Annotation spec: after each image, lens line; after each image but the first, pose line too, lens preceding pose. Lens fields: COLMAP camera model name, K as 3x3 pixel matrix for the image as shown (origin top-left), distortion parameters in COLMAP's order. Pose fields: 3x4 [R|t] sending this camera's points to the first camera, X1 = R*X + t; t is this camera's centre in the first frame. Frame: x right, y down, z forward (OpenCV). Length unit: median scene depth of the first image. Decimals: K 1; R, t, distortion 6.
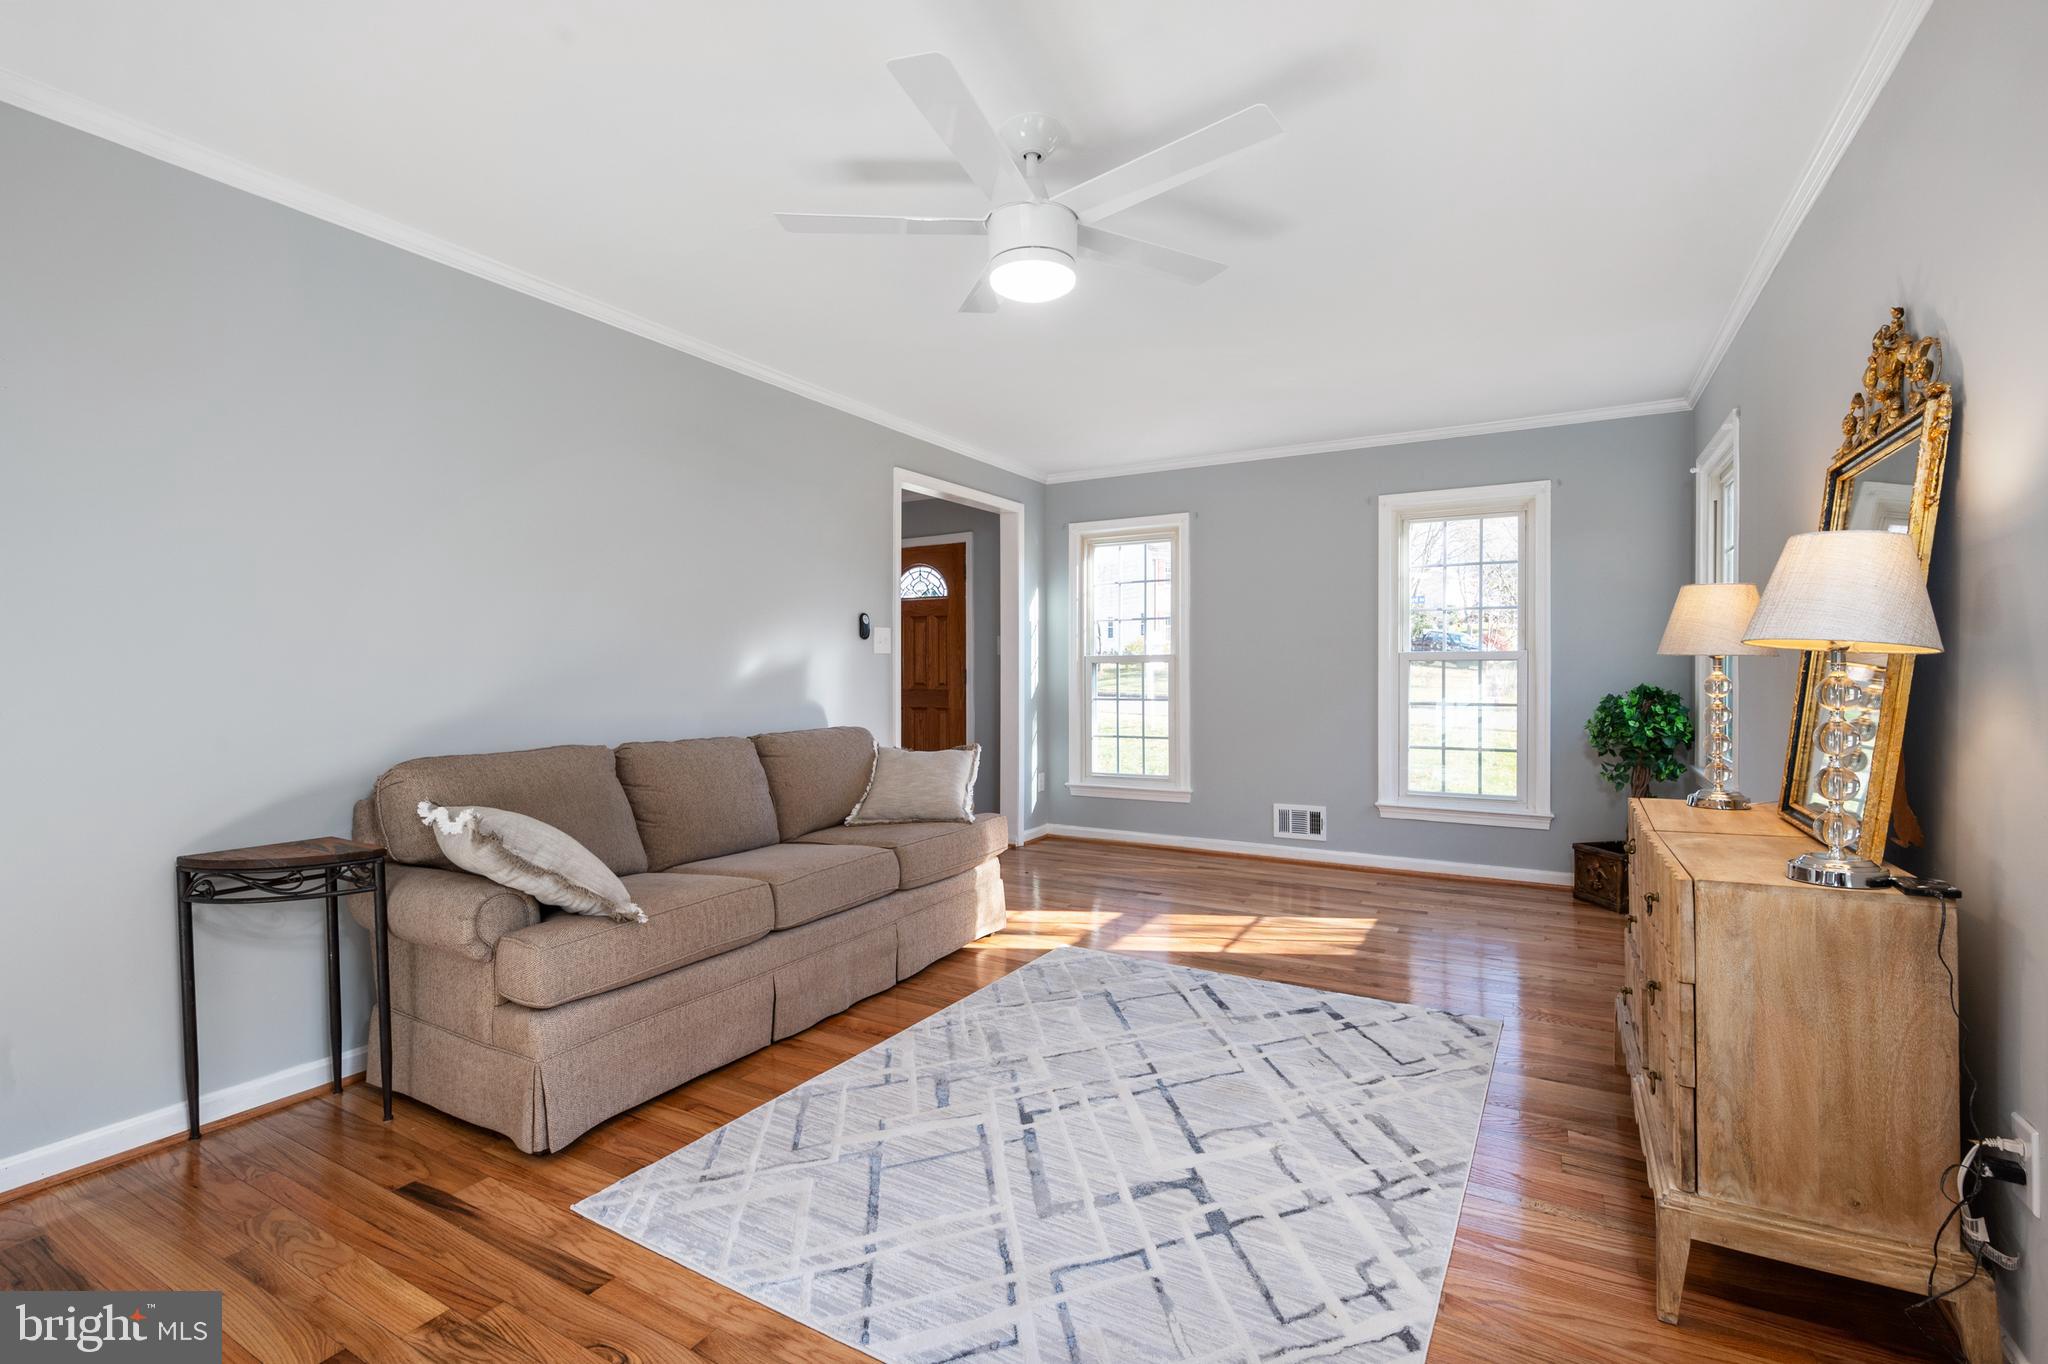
lens RADIAL K [[904.5, 0, 1029.8], [0, 904.5, 669.9], [0, 0, 1]] dist [0.001644, 0.000467]
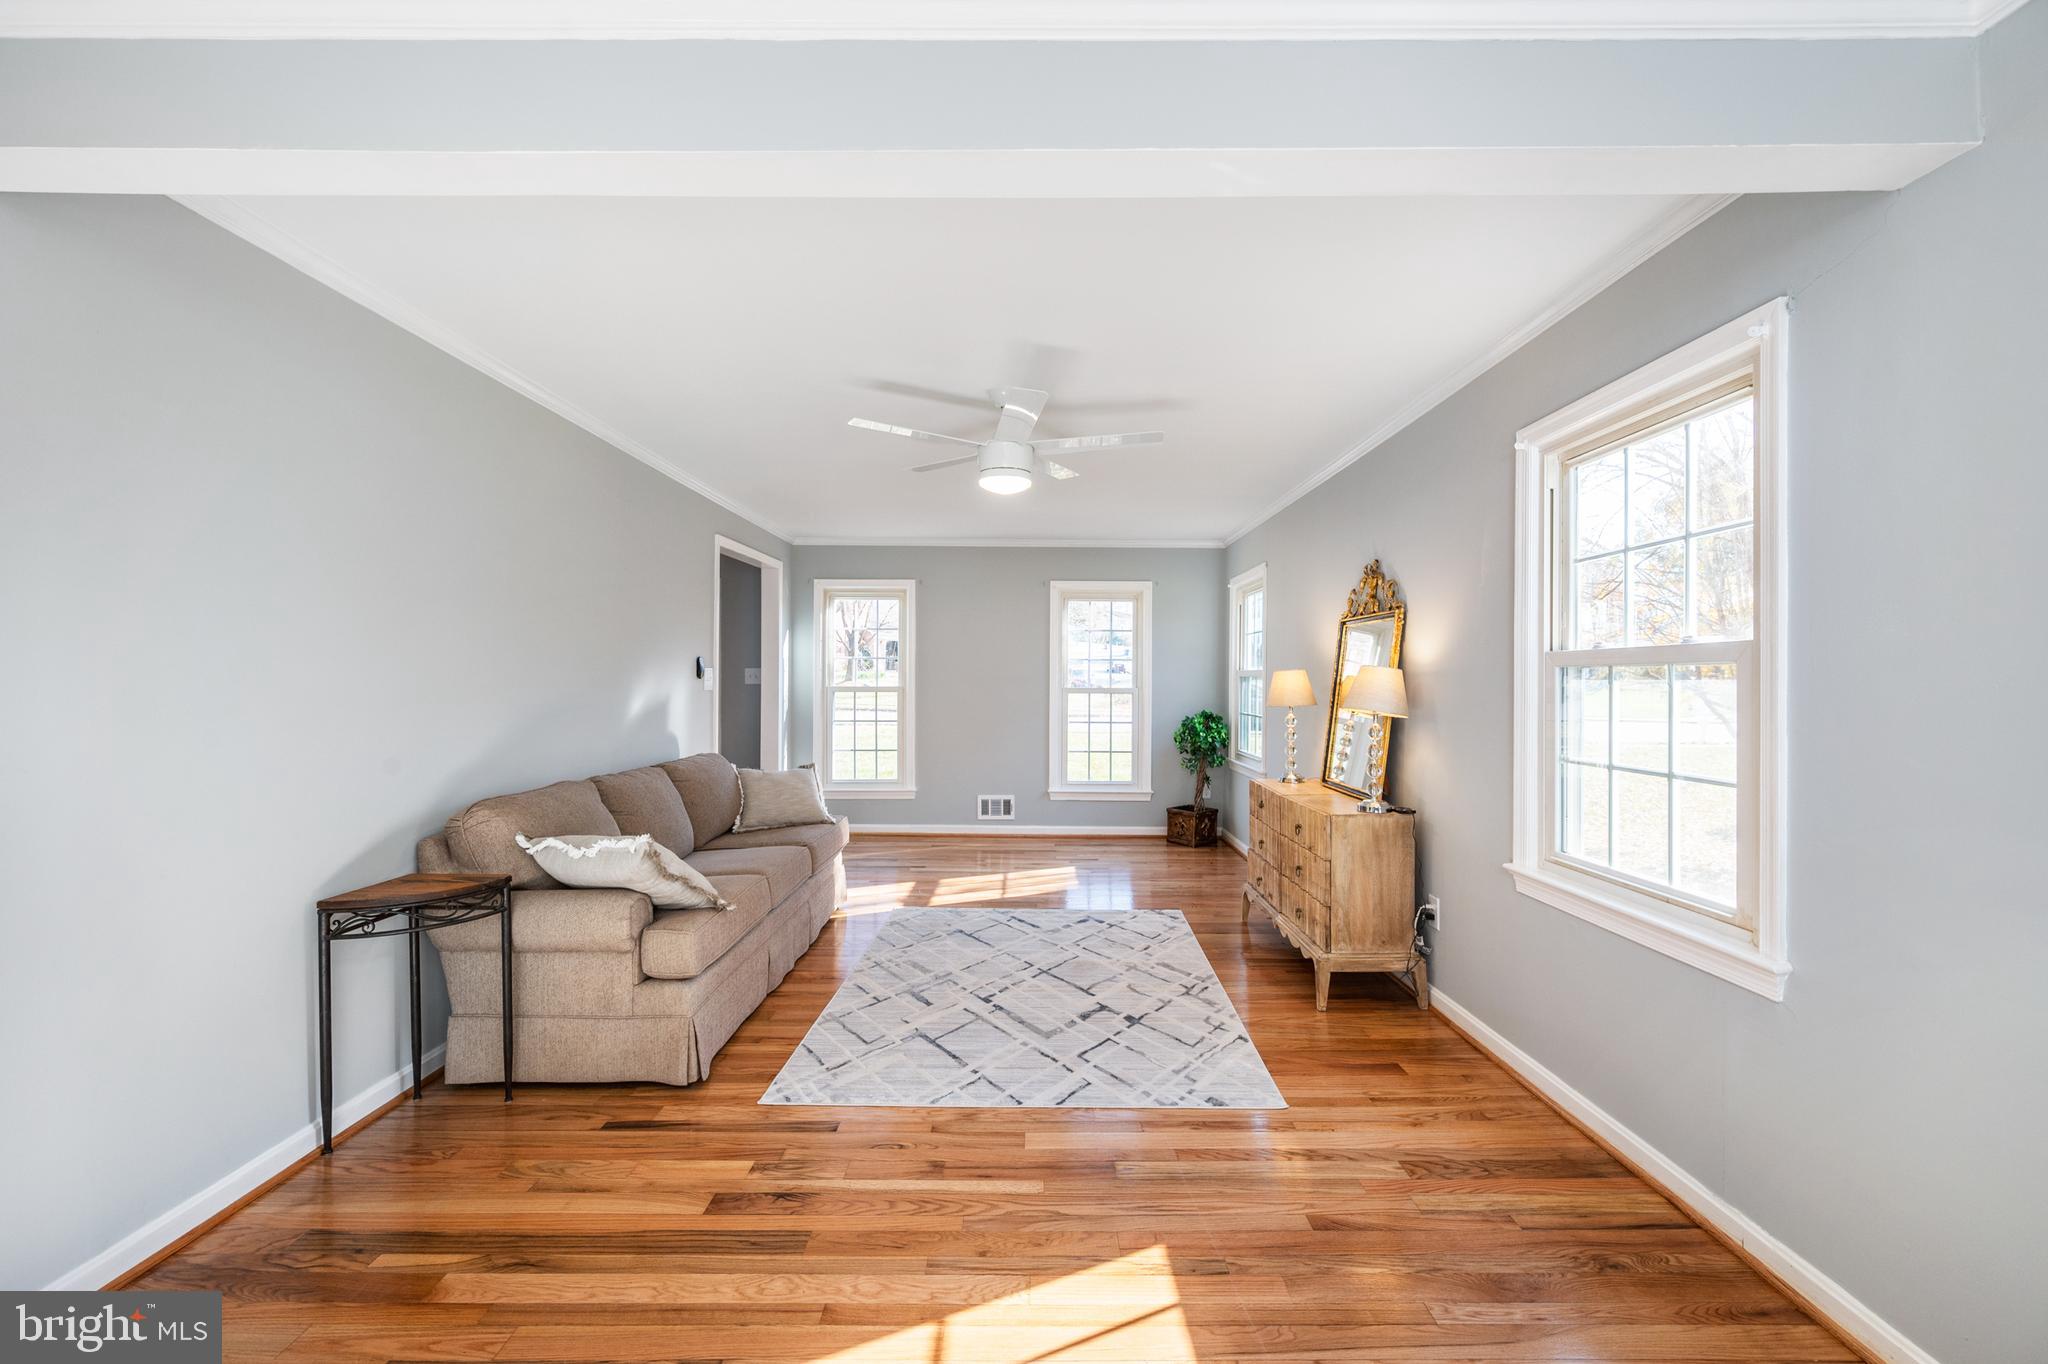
lens RADIAL K [[809.1, 0, 1024.7], [0, 809.1, 674.6], [0, 0, 1]] dist [-0.001127, -0.000275]
pose [[0.874129, 0.010745, 0.485575, -0.508376], [-0.008498, 0.999941, -0.006829, -0.055243], [-0.485620, 0.001843, 0.874168, -0.221789]]
